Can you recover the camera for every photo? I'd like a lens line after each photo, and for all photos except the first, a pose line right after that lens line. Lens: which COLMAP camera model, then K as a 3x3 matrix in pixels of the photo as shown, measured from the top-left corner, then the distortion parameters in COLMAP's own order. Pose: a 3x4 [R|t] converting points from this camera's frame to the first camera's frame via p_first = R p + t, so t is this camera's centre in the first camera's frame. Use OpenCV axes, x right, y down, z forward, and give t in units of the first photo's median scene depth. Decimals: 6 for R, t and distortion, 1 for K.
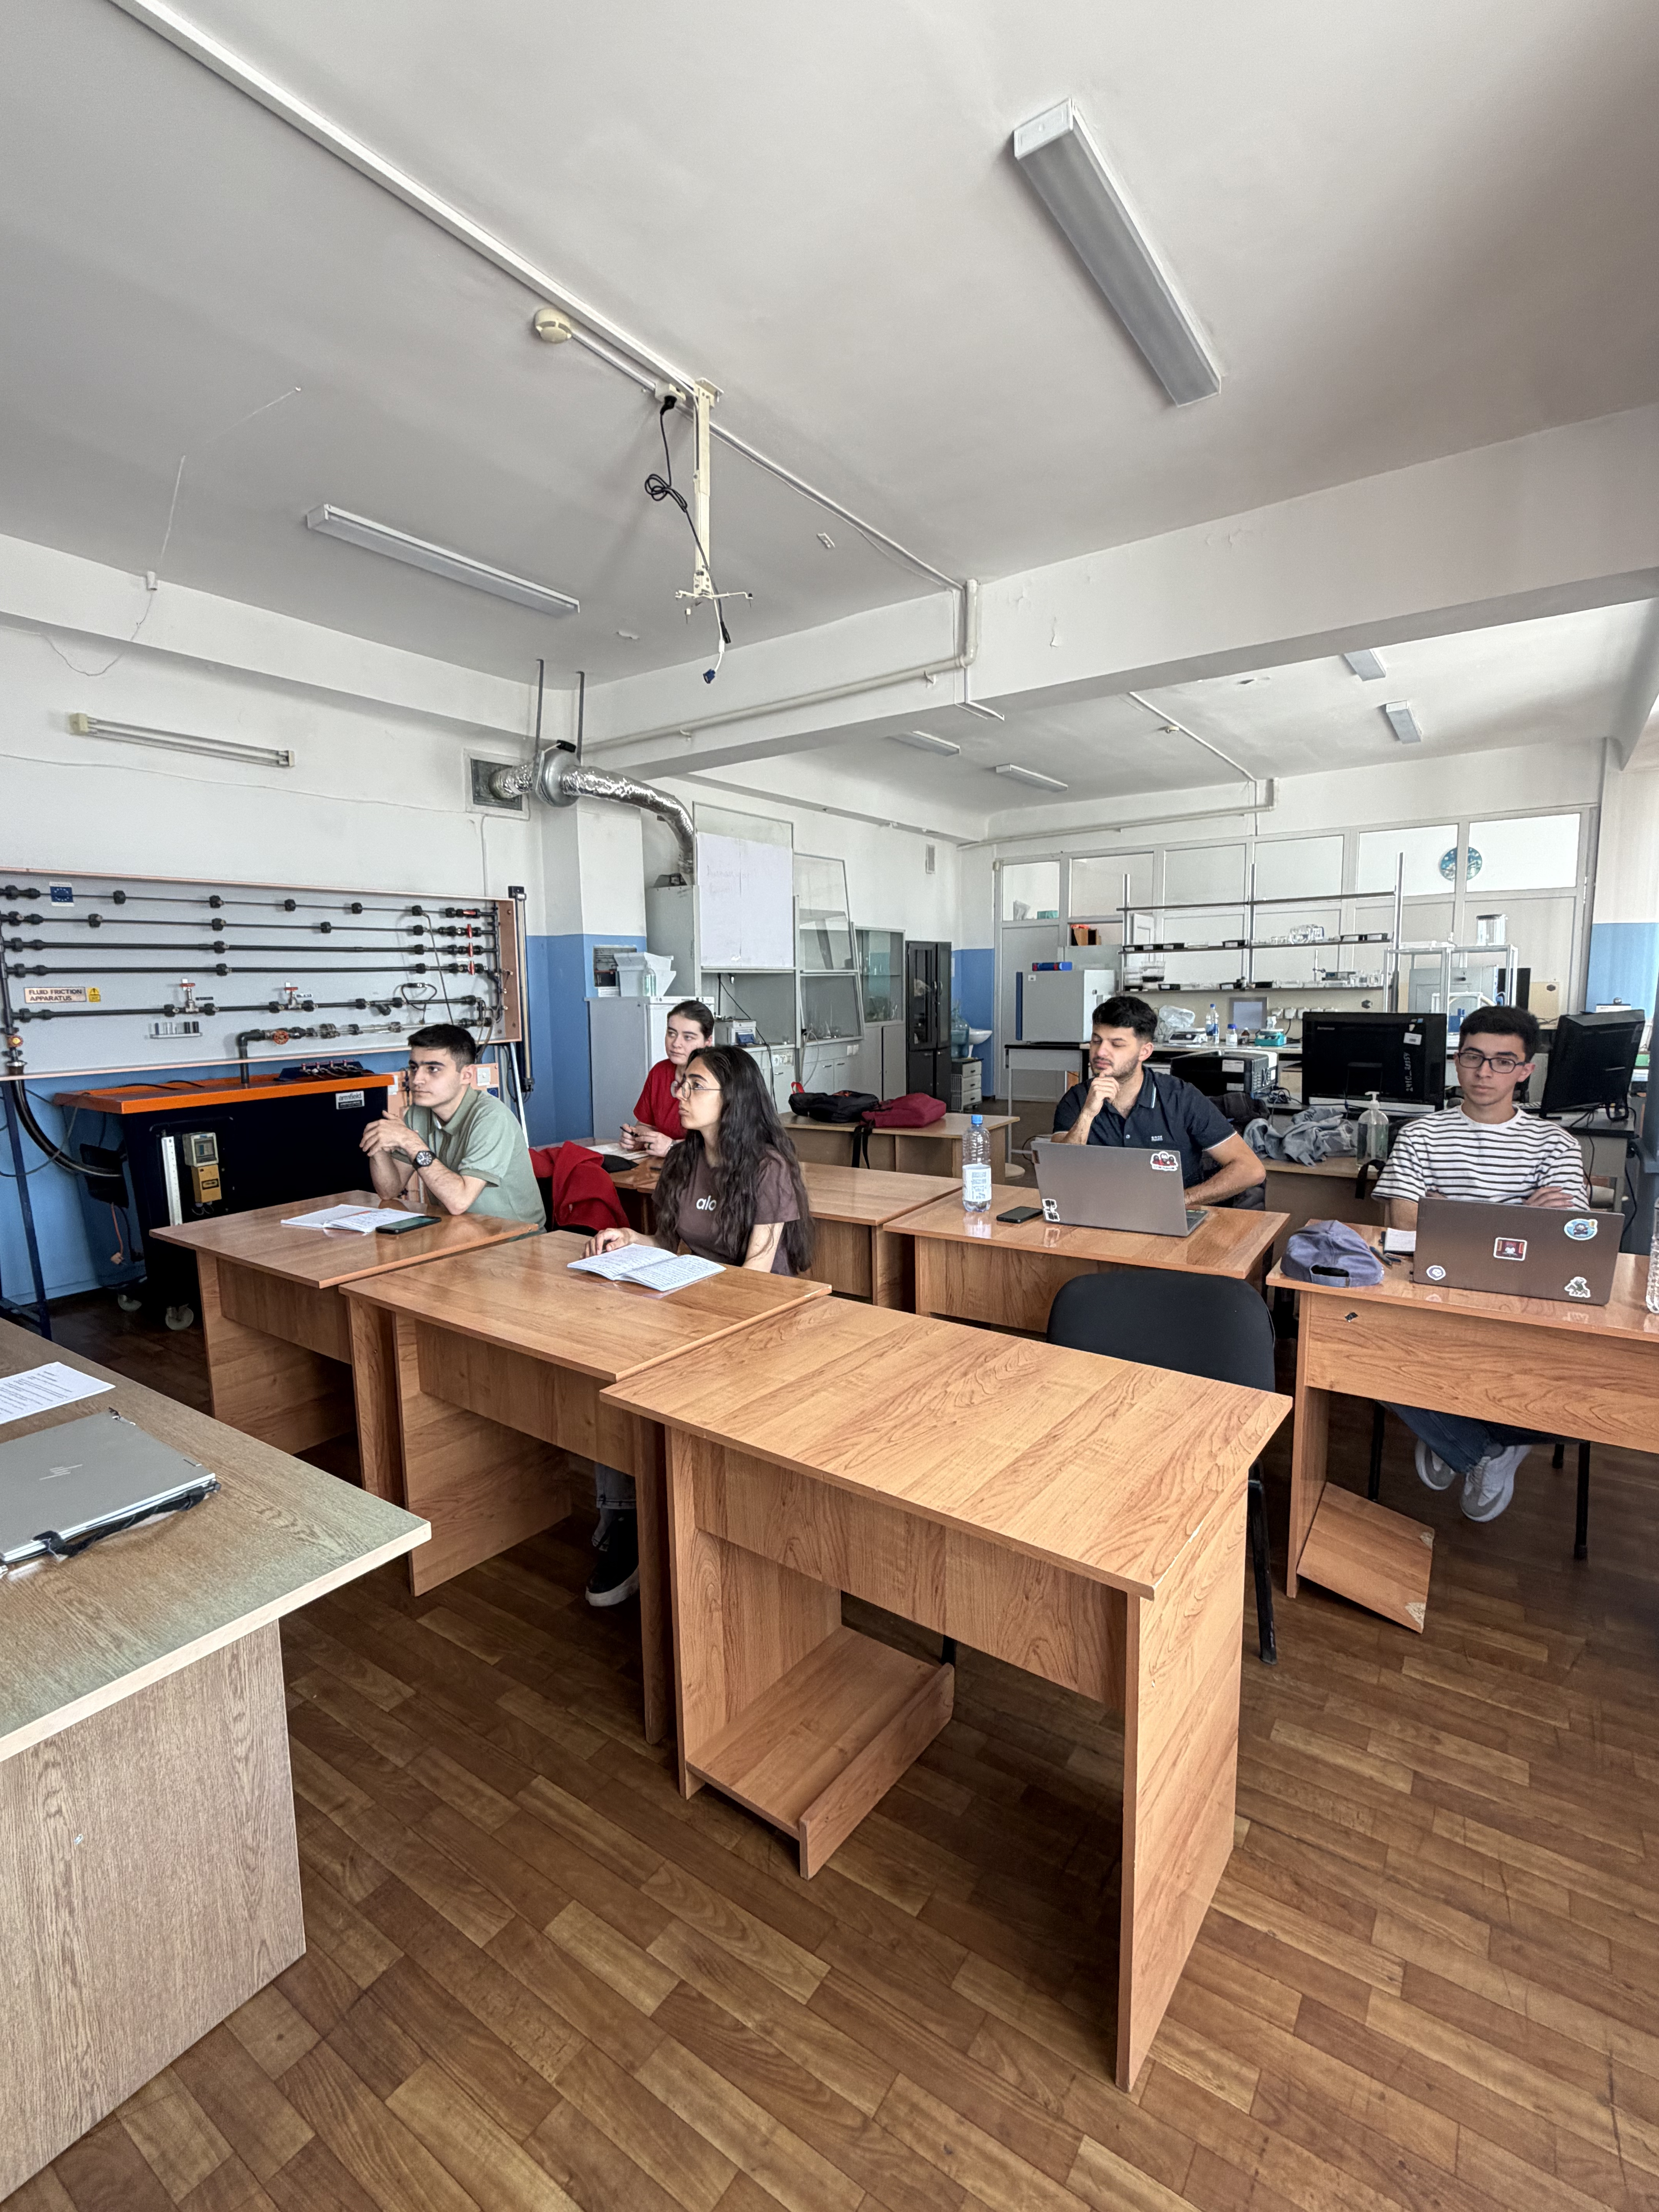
lens RADIAL K [[1004.1, 0, 829.5], [0, 1004.1, 1106.0], [0, 0, 1]] dist [-0.002117, -0.000247]
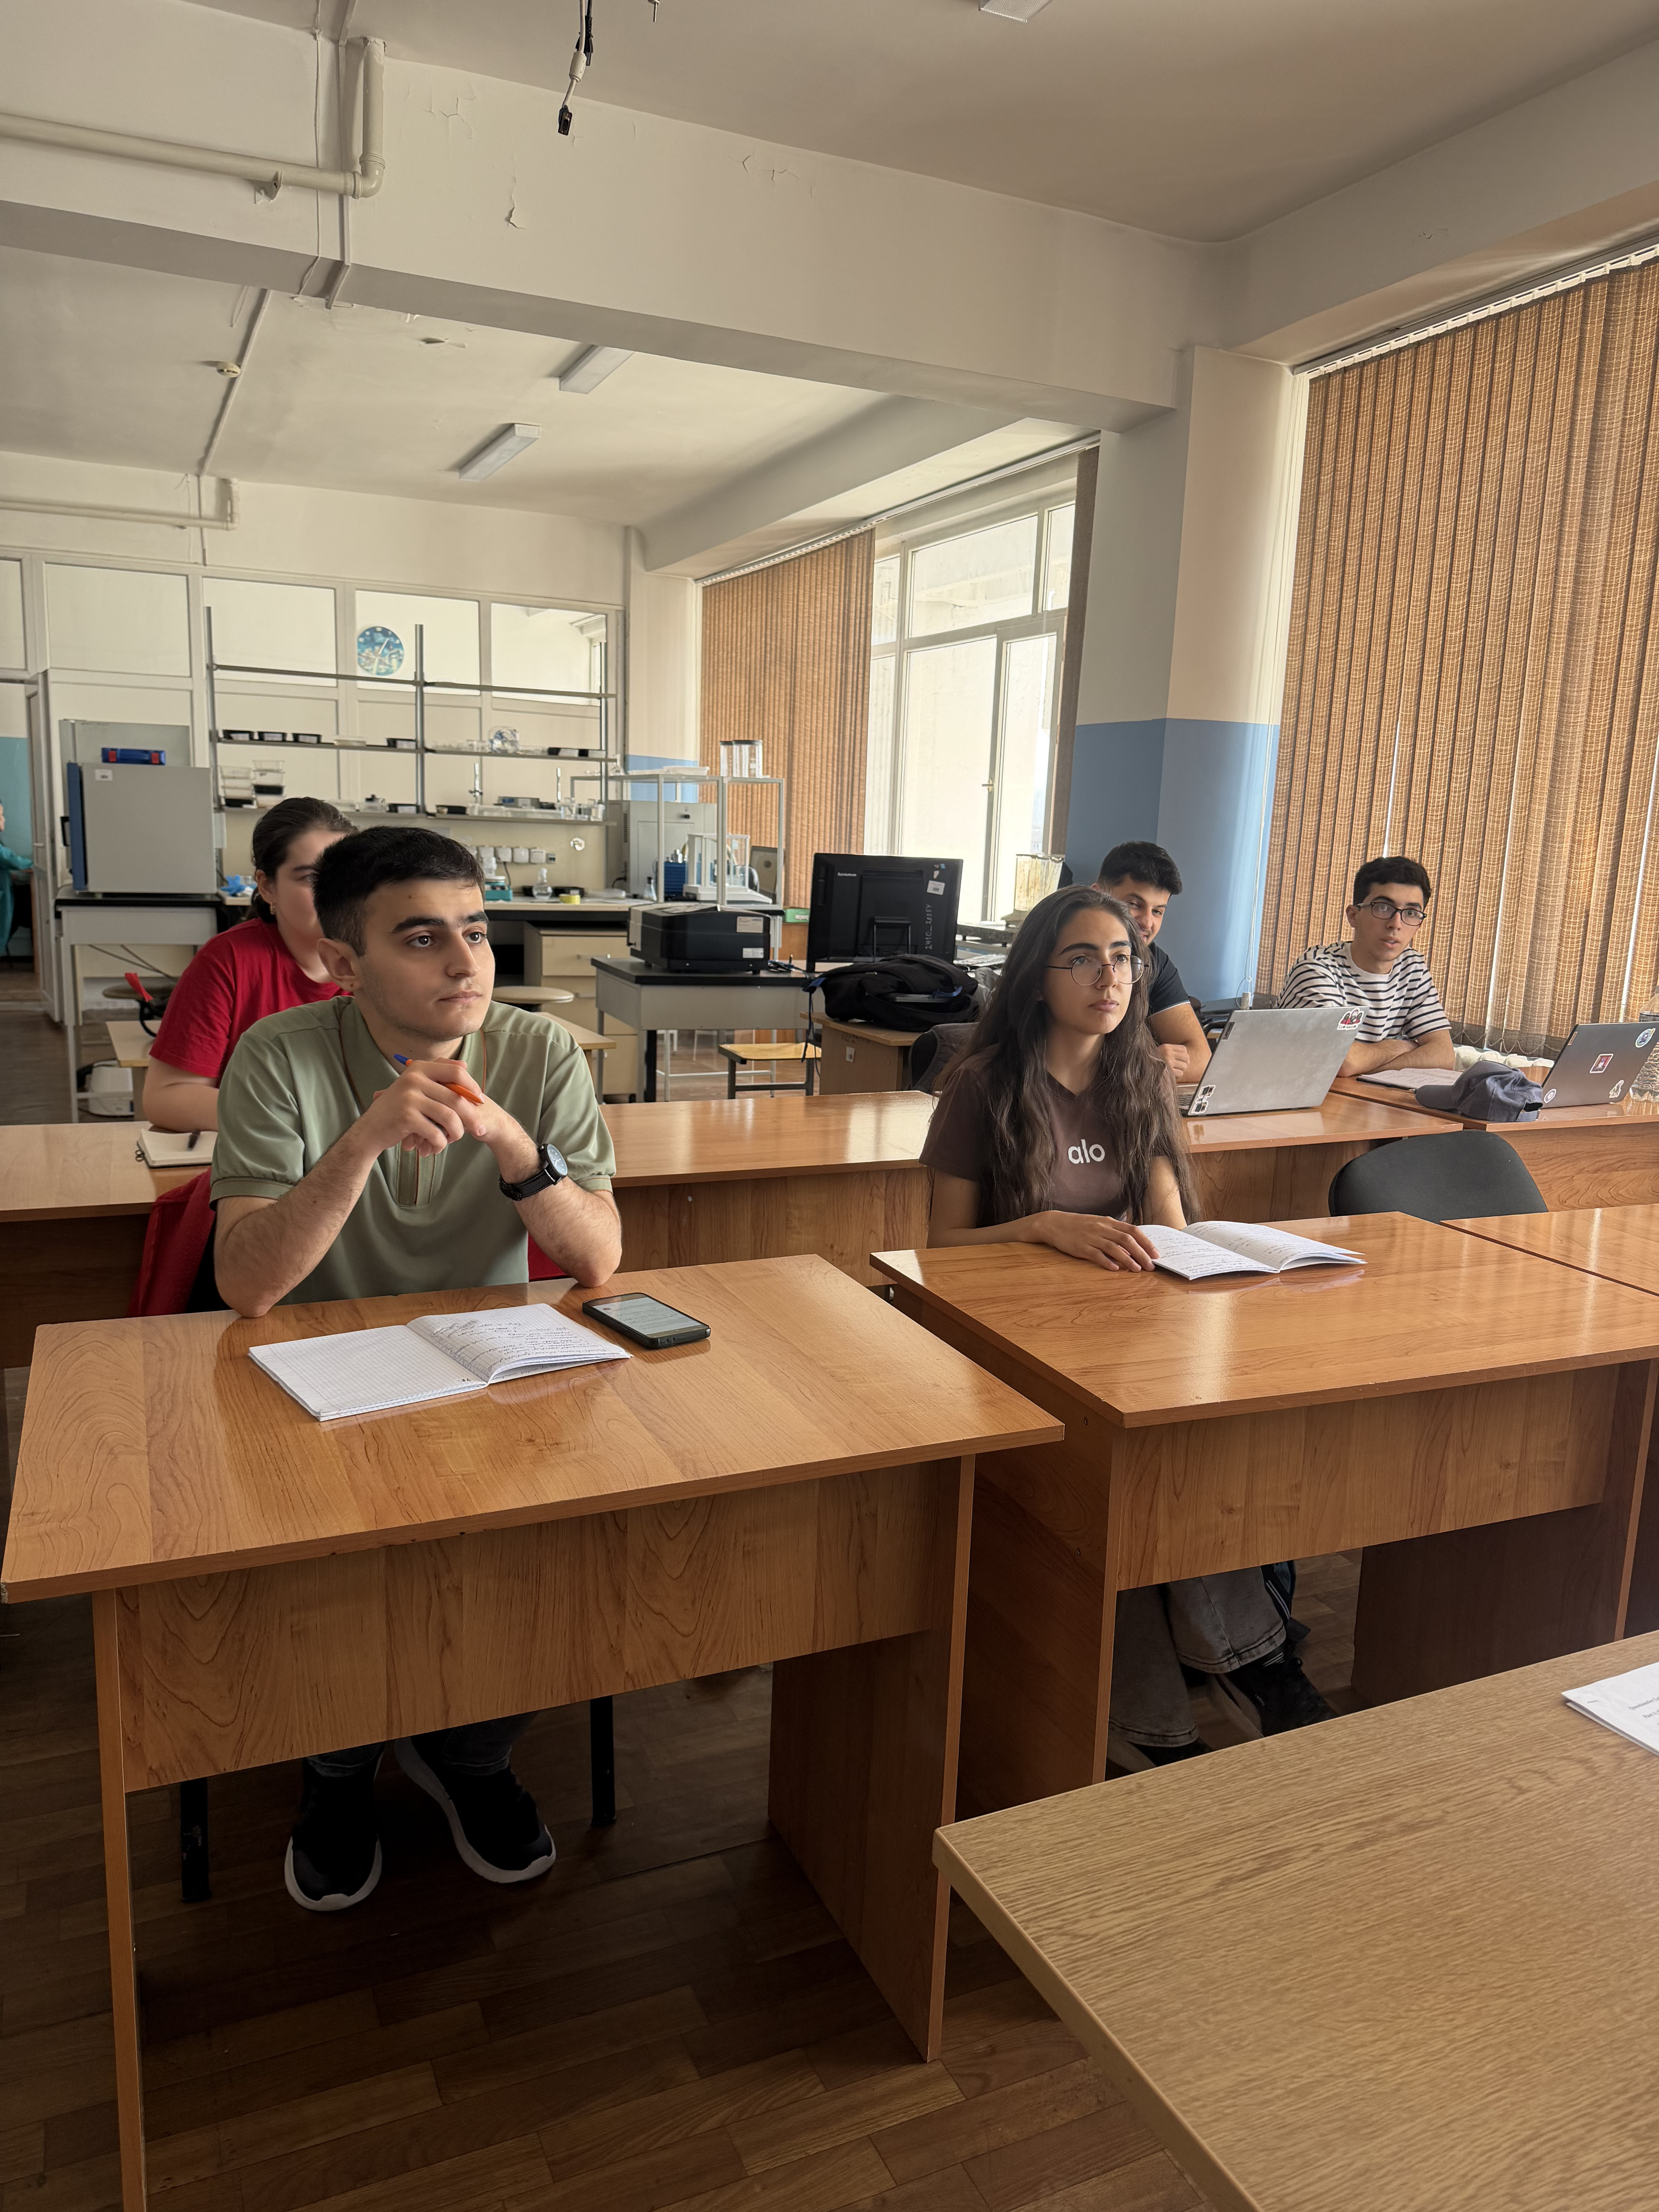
lens RADIAL K [[1582.5, 0, 829.5], [0, 1582.5, 1106.0], [0, 0, 1]] dist [0.004982, 0.001171]
pose [[0.498582, -0.110363, 0.859789, -0.374219], [0.056688, 0.993890, 0.094703, -0.008930], [-0.864987, 0.001523, 0.501792, 0.239116]]
